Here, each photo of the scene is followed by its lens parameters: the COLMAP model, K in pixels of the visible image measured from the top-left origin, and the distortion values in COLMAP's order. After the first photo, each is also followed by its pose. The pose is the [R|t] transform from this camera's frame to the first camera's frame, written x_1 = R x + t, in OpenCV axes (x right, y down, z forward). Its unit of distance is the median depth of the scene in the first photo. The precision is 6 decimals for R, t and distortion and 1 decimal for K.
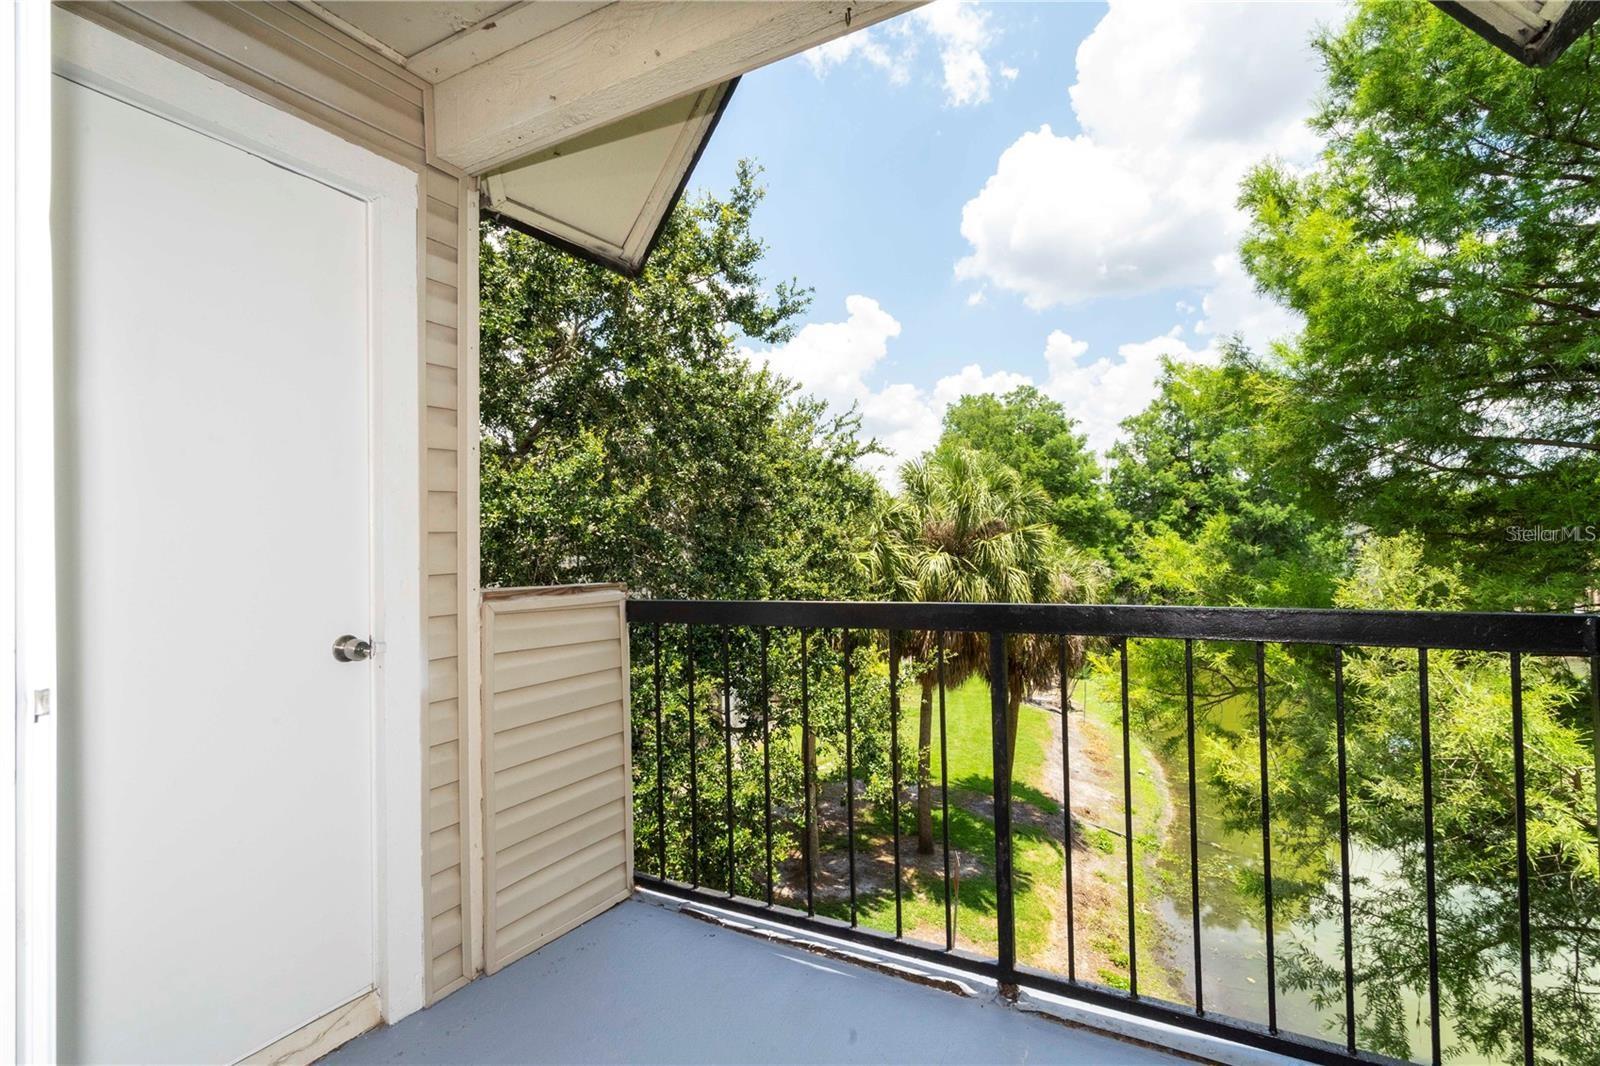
lens RADIAL K [[770.0, 0, 799.7], [0, 770.0, 532.0], [0, 0, 1]] dist [0.005505, 0.003416]
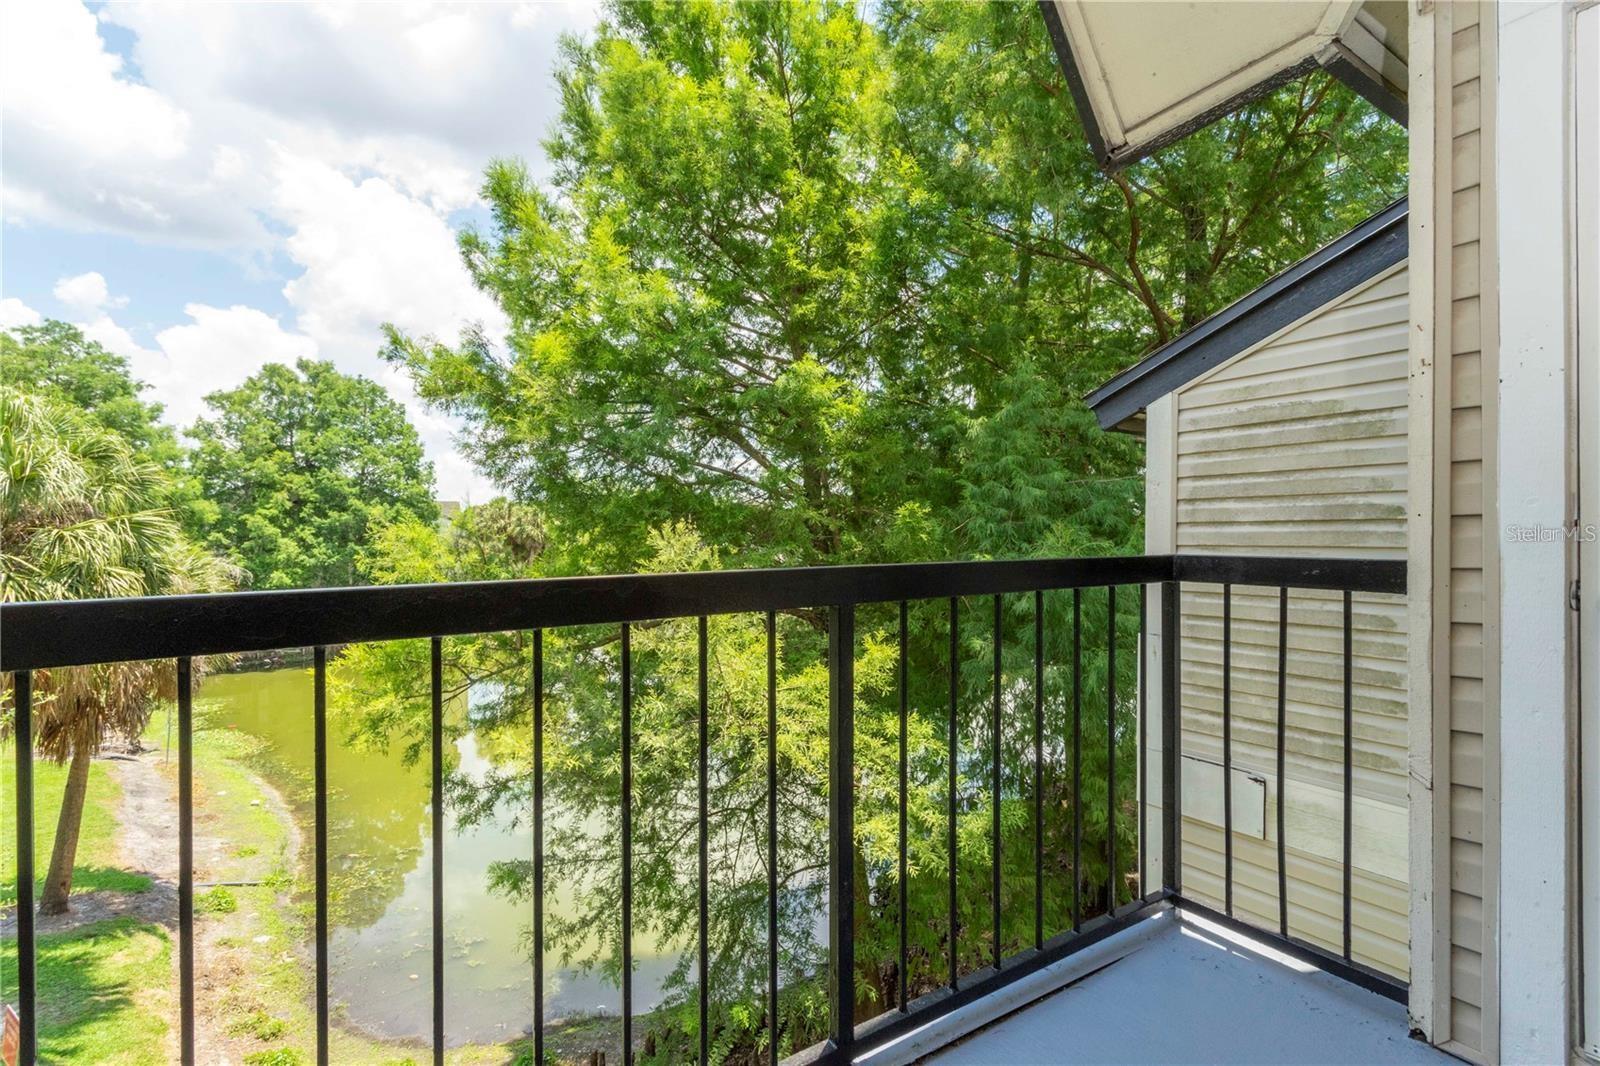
lens RADIAL K [[770.0, 0, 789.2], [0, 770.0, 535.5], [0, 0, 1]] dist [0.005505, 0.003416]
pose [[0.469805, 0.015480, 0.882634, -0.066454], [-0.018782, 0.999795, -0.007538, 0.009587], [-0.882570, -0.013036, 0.470000, 0.100458]]
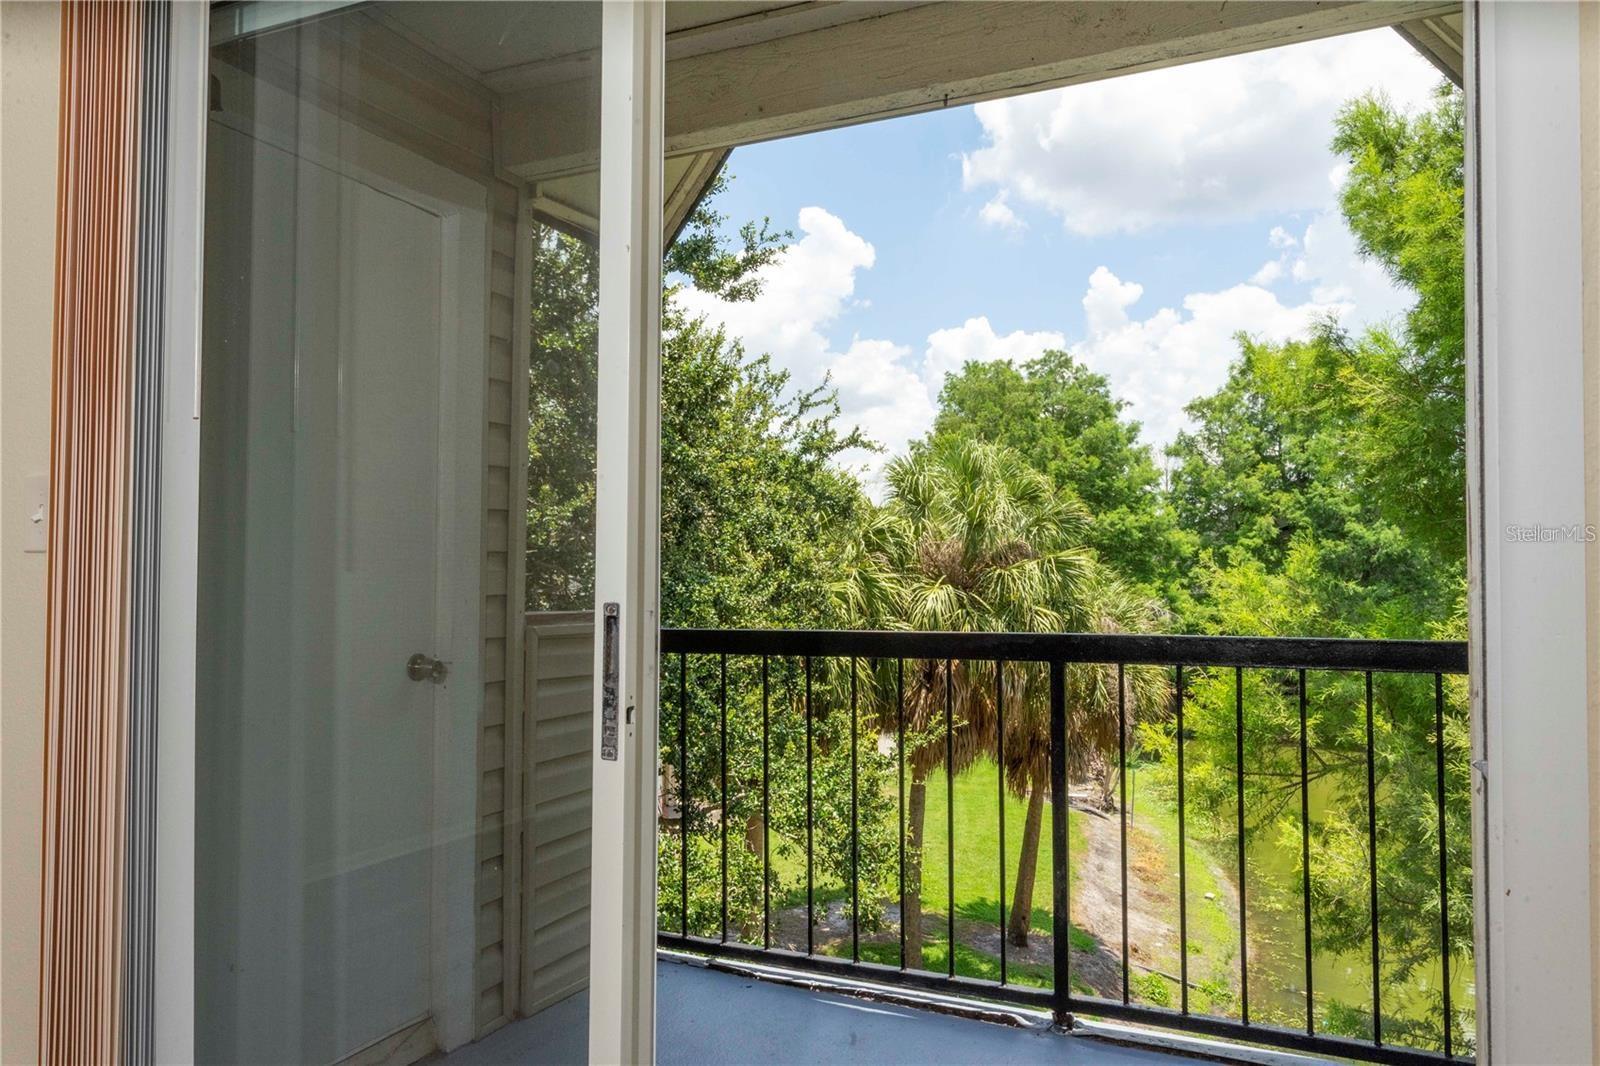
lens RADIAL K [[1148.2, 0, 793.9], [0, 1148.2, 533.3], [0, 0, 1]] dist [0.014064, -0.006932]
pose [[0.997631, 0.019629, 0.065931, -0.028047], [-0.018534, 0.999681, -0.017173, -0.000883], [-0.066247, 0.015910, 0.997676, -0.070613]]
